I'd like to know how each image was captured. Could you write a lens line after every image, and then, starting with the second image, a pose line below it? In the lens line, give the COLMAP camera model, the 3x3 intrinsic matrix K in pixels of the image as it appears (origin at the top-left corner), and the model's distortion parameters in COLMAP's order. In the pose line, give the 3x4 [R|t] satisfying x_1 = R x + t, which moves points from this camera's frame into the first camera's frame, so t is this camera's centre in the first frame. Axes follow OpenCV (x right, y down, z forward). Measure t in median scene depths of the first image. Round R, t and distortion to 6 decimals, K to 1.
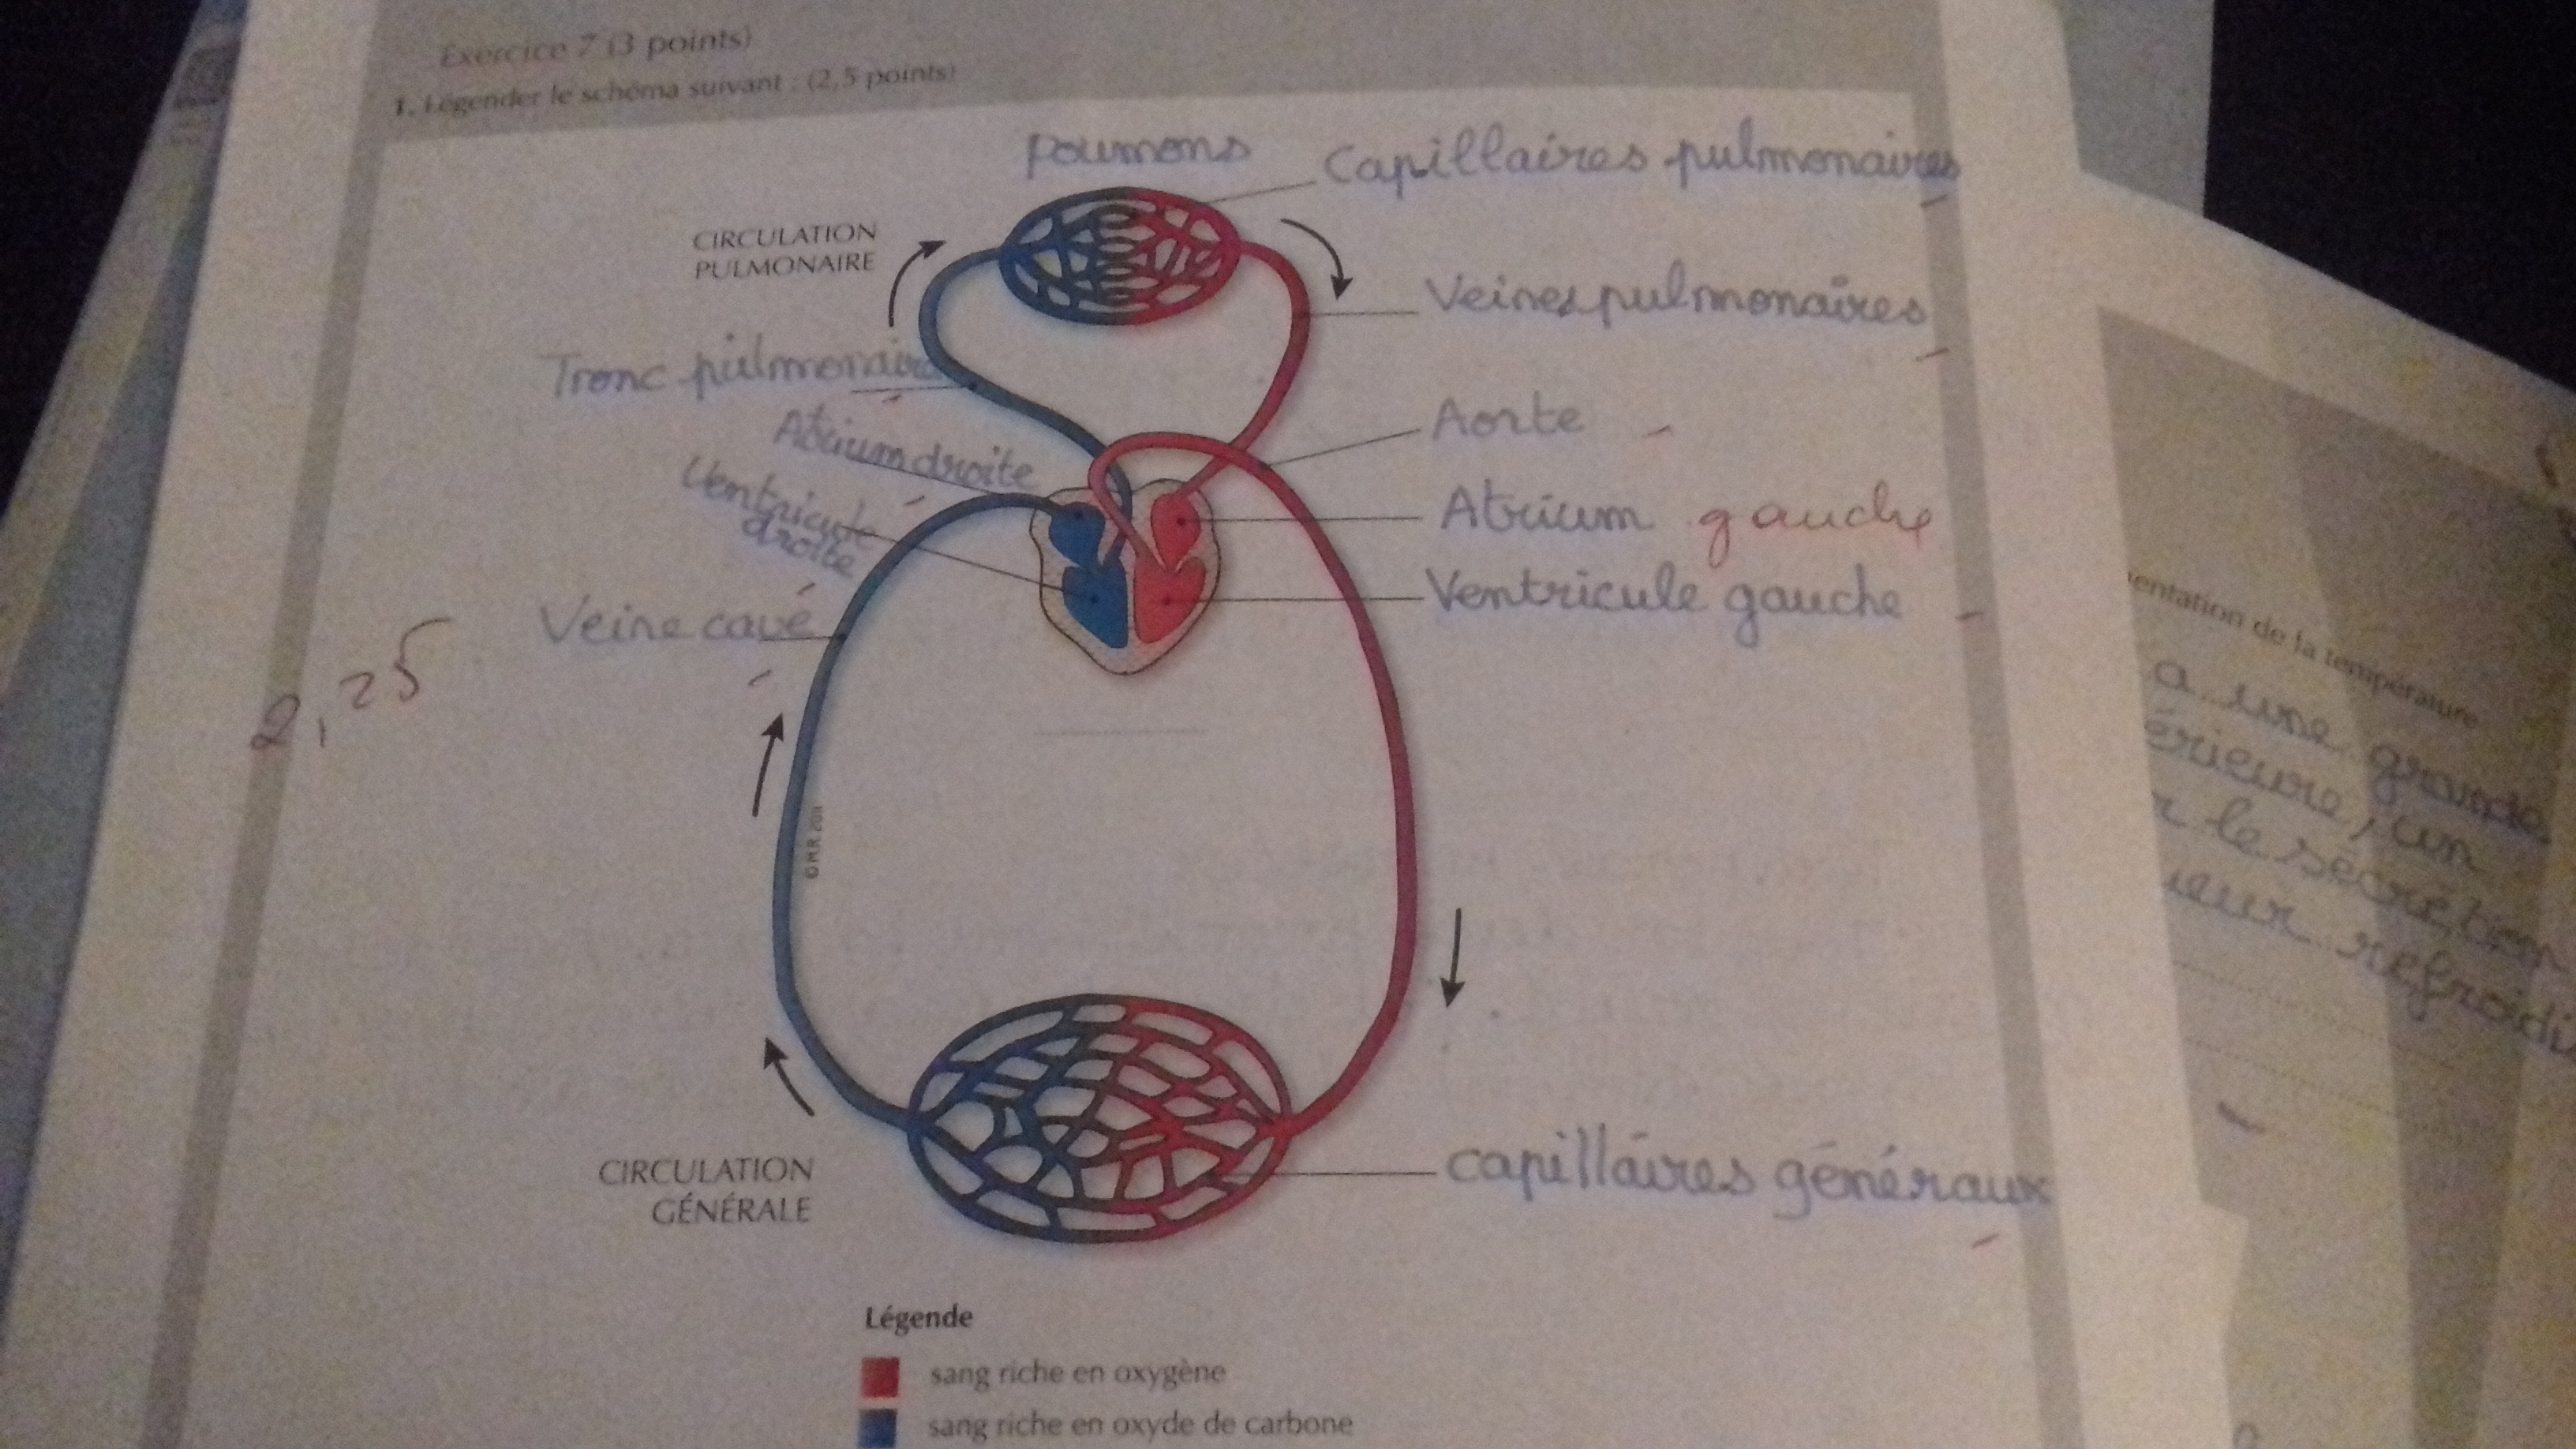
lens RADIAL K [[1840.5, 0, 1289.7], [0, 1840.5, 739.4], [0, 0, 1]] dist [0.092442, -0.098493]
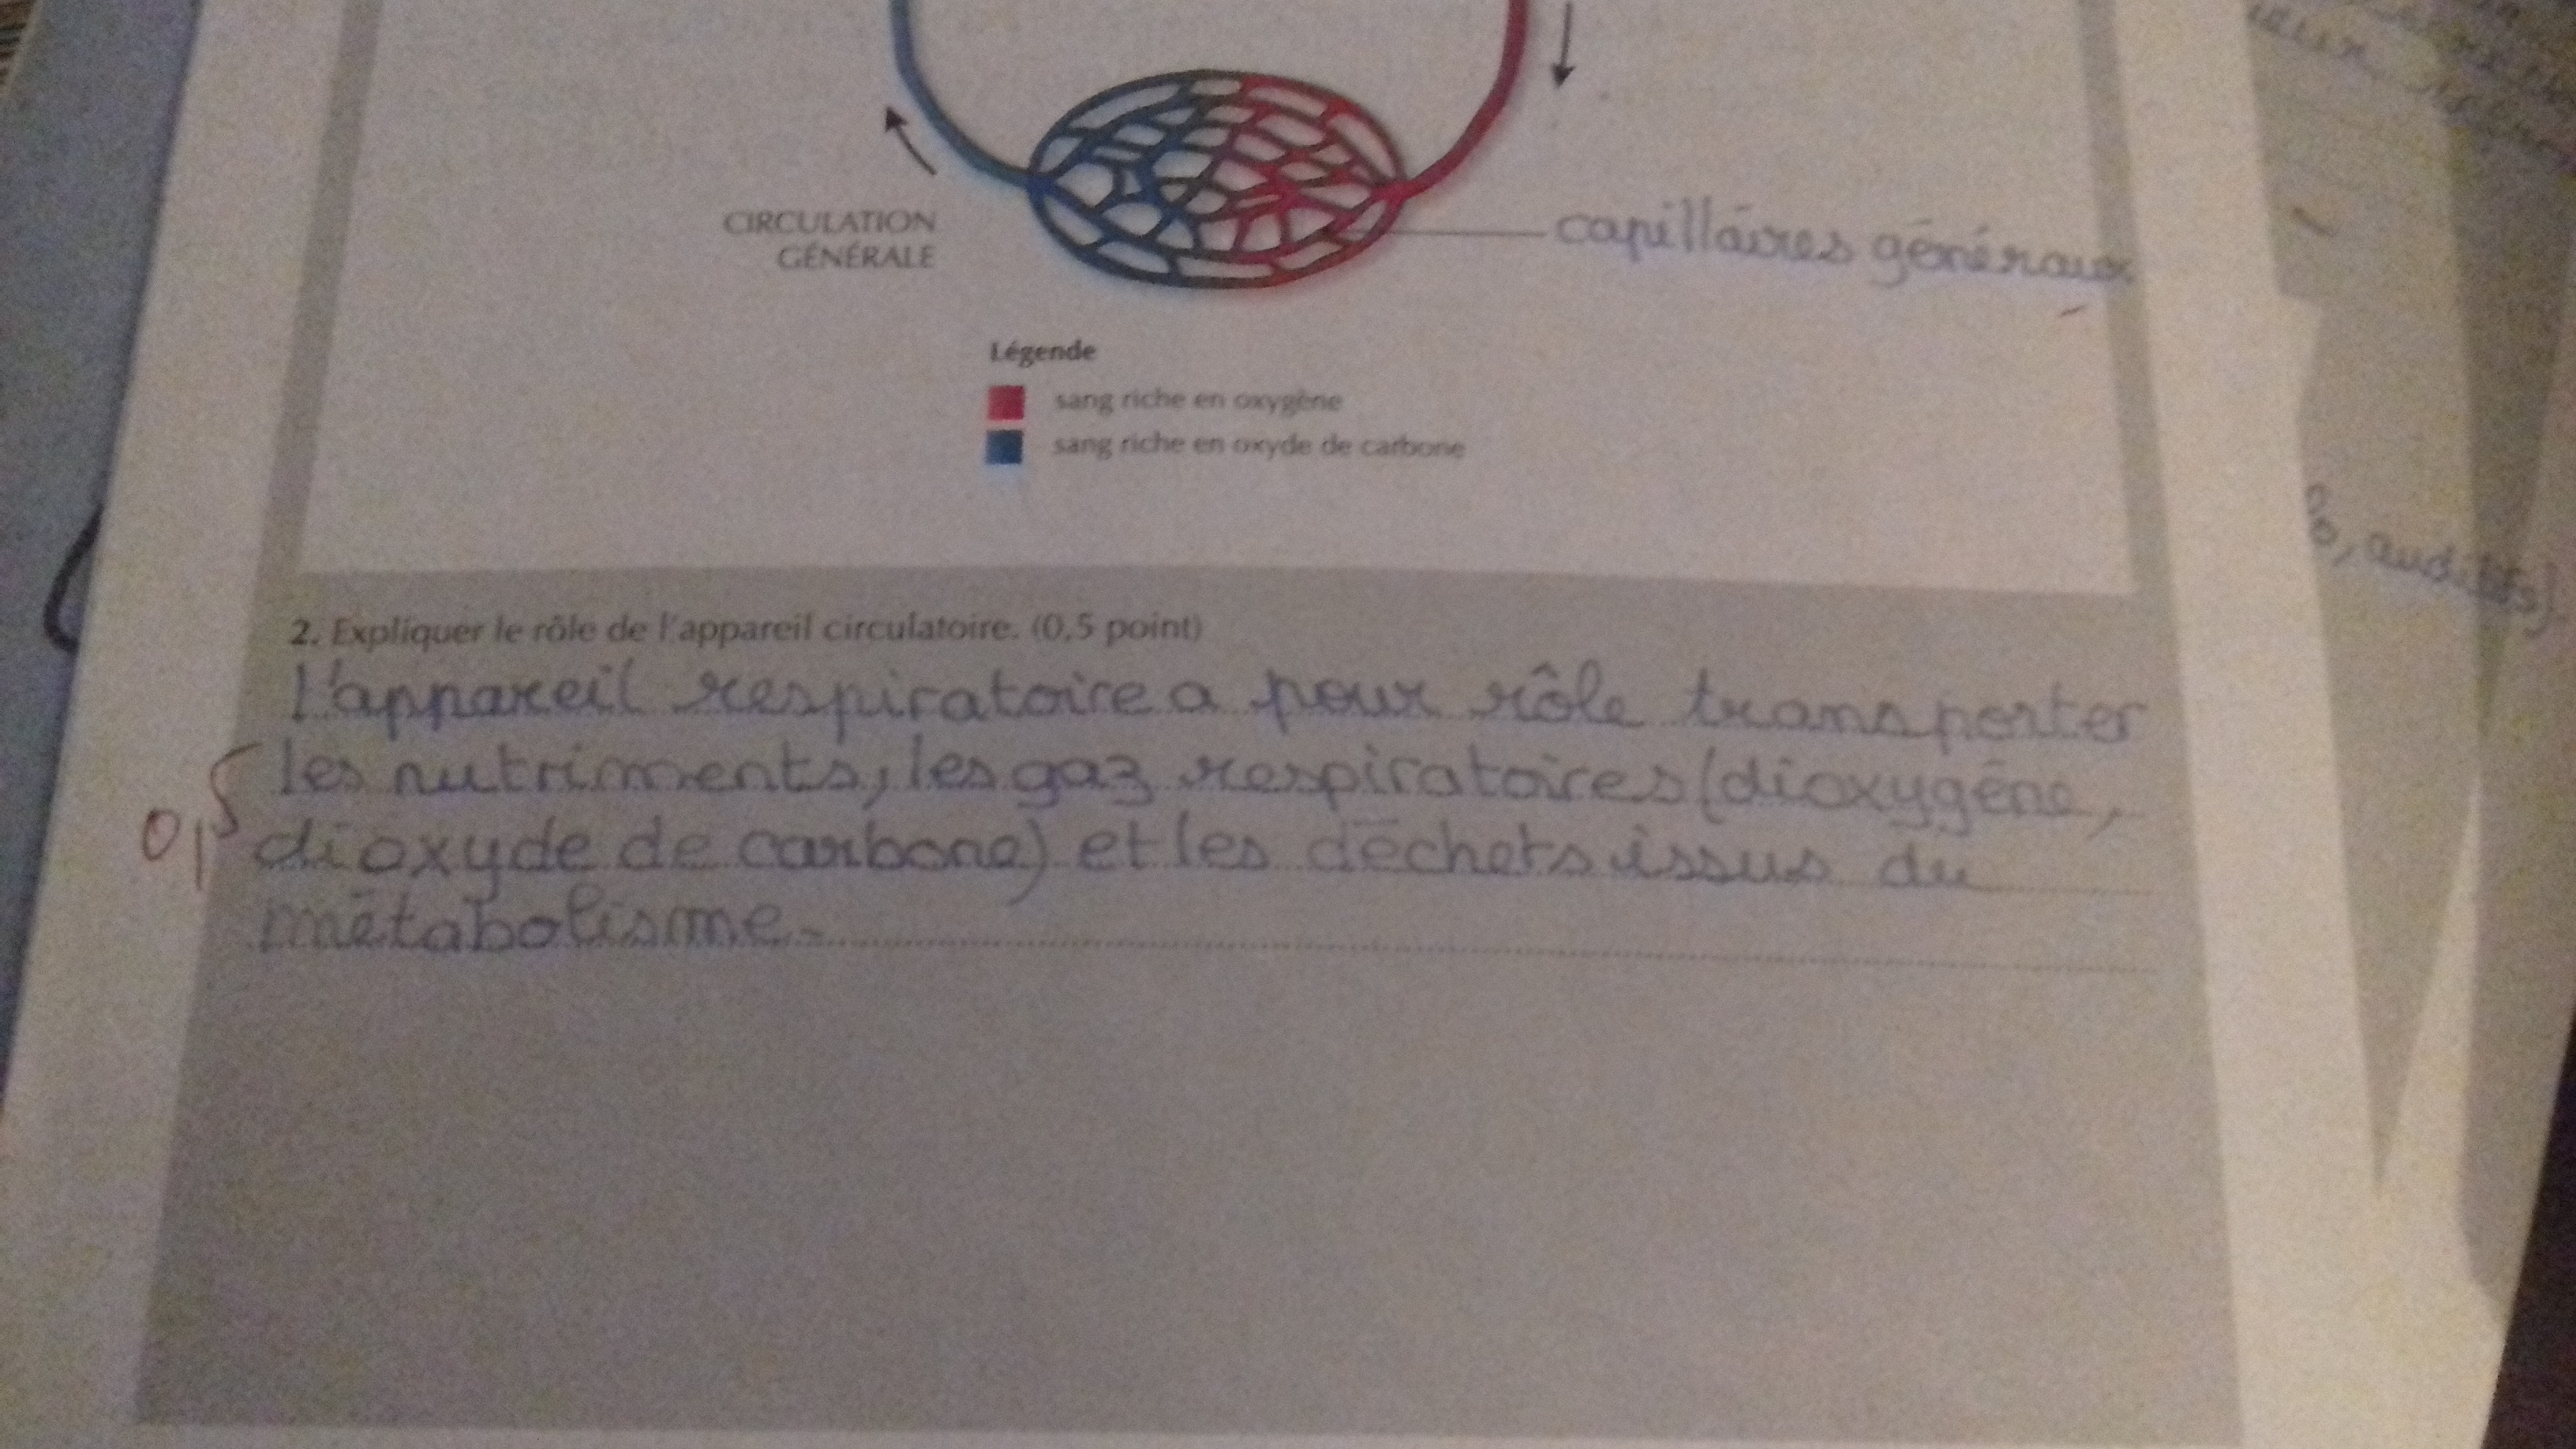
lens RADIAL K [[1840.5, 0, 1289.7], [0, 1840.5, 739.4], [0, 0, 1]] dist [0.092442, -0.098493]
pose [[0.999556, 0.014723, 0.025901, -0.084612], [-0.015044, 0.999812, 0.012226, 0.500343], [-0.025716, -0.012610, 0.999590, -0.027705]]
